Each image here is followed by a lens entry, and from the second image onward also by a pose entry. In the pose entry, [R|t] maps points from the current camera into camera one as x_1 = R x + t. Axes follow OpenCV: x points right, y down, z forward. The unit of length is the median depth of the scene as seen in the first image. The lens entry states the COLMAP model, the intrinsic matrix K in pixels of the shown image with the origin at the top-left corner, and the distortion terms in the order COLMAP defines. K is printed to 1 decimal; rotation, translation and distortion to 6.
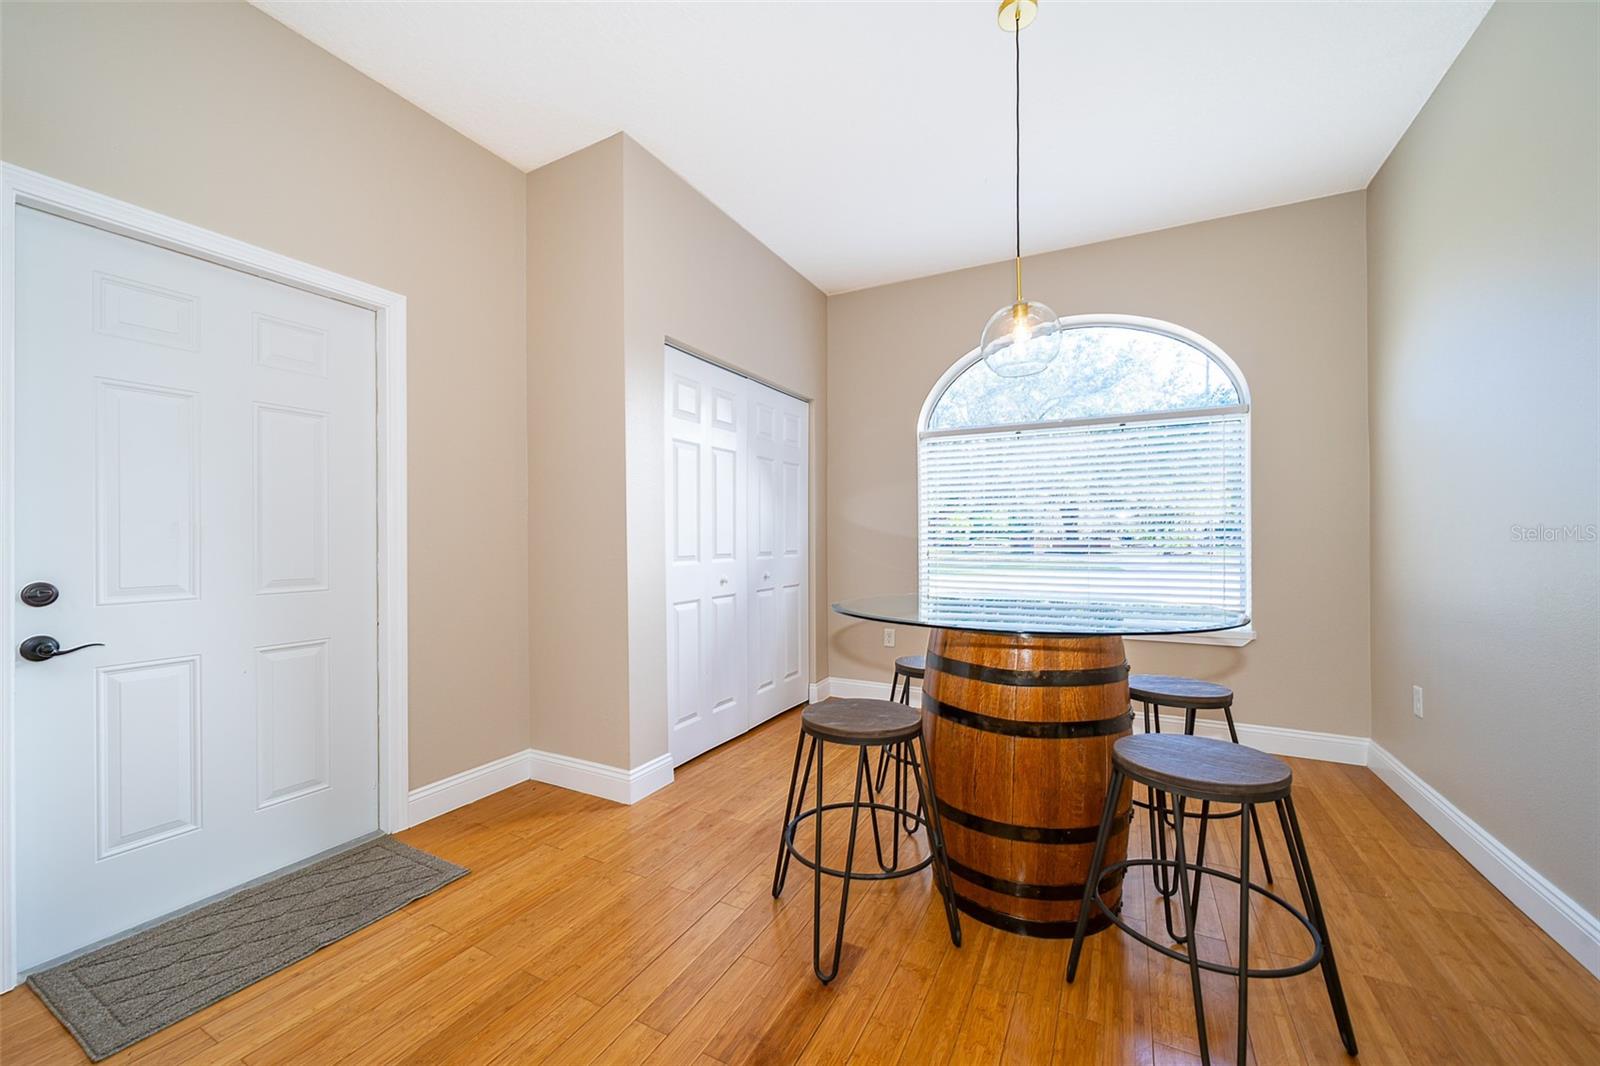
lens RADIAL K [[622.6, 0, 802.0], [0, 622.6, 534.9], [0, 0, 1]] dist [-0.002420, -0.000200]
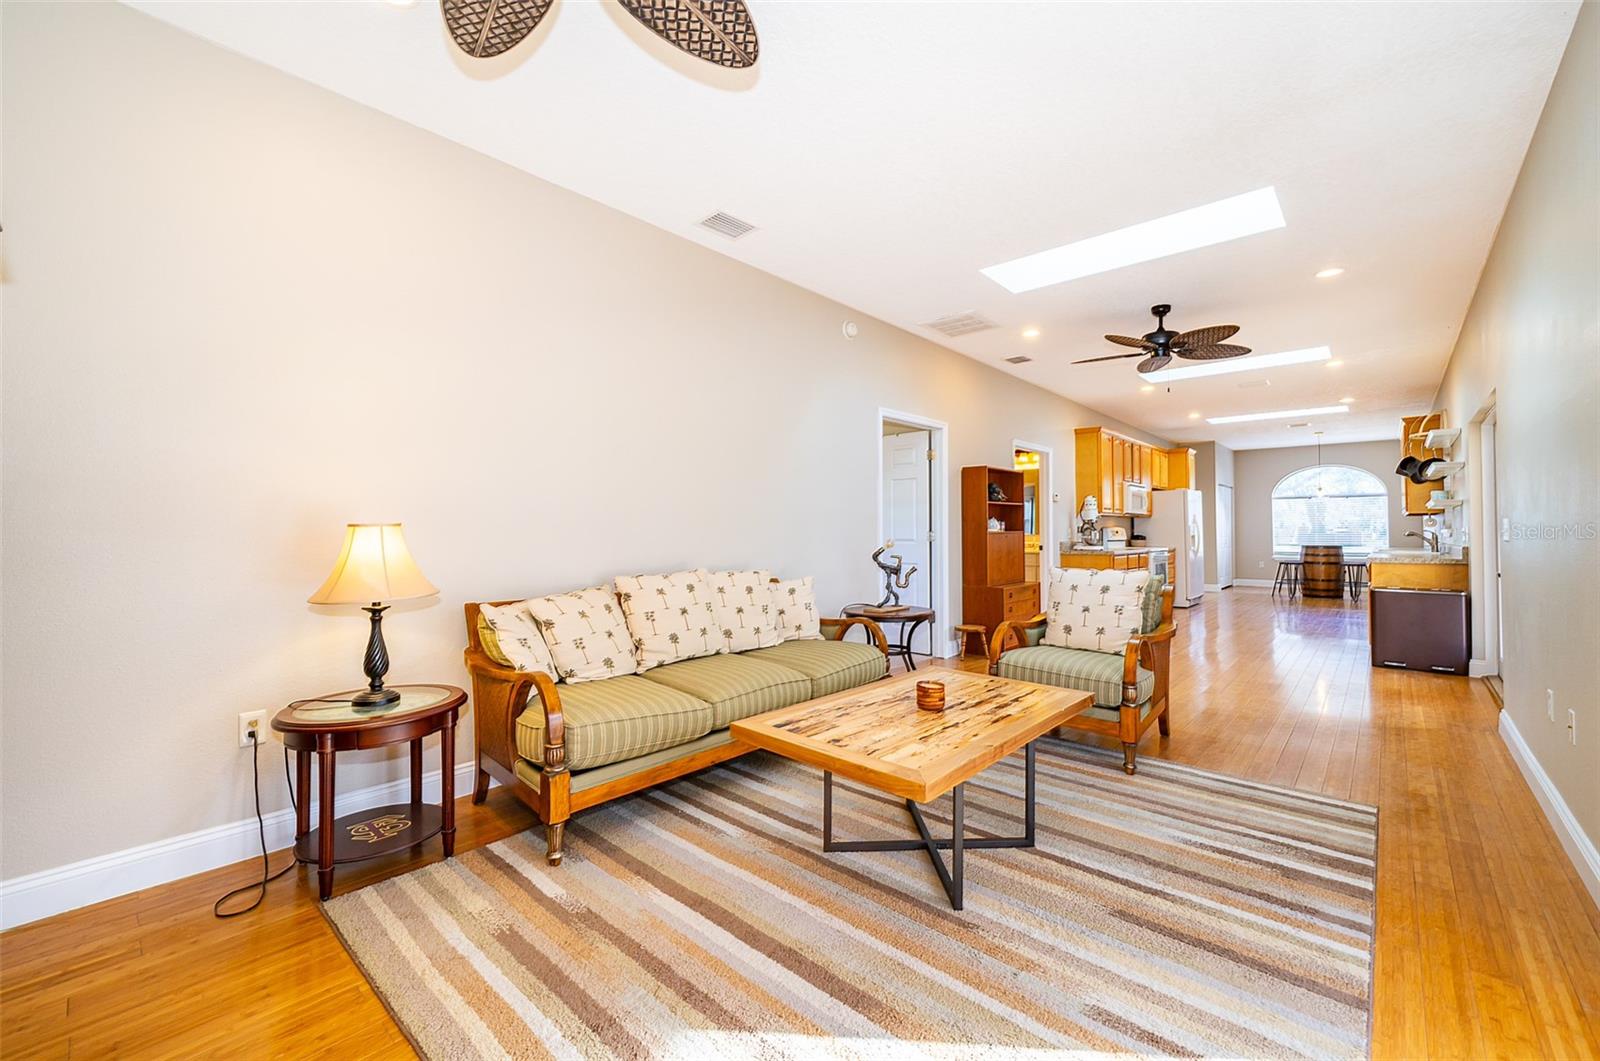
lens RADIAL K [[655.4, 0, 801.6], [0, 655.4, 527.5], [0, 0, 1]] dist [0.001084, 0.000228]
pose [[0.970891, 0.001895, -0.239513, -2.699607], [-0.004248, 0.999948, -0.009308, 0.067184], [0.239483, 0.010055, 0.970849, -5.681912]]
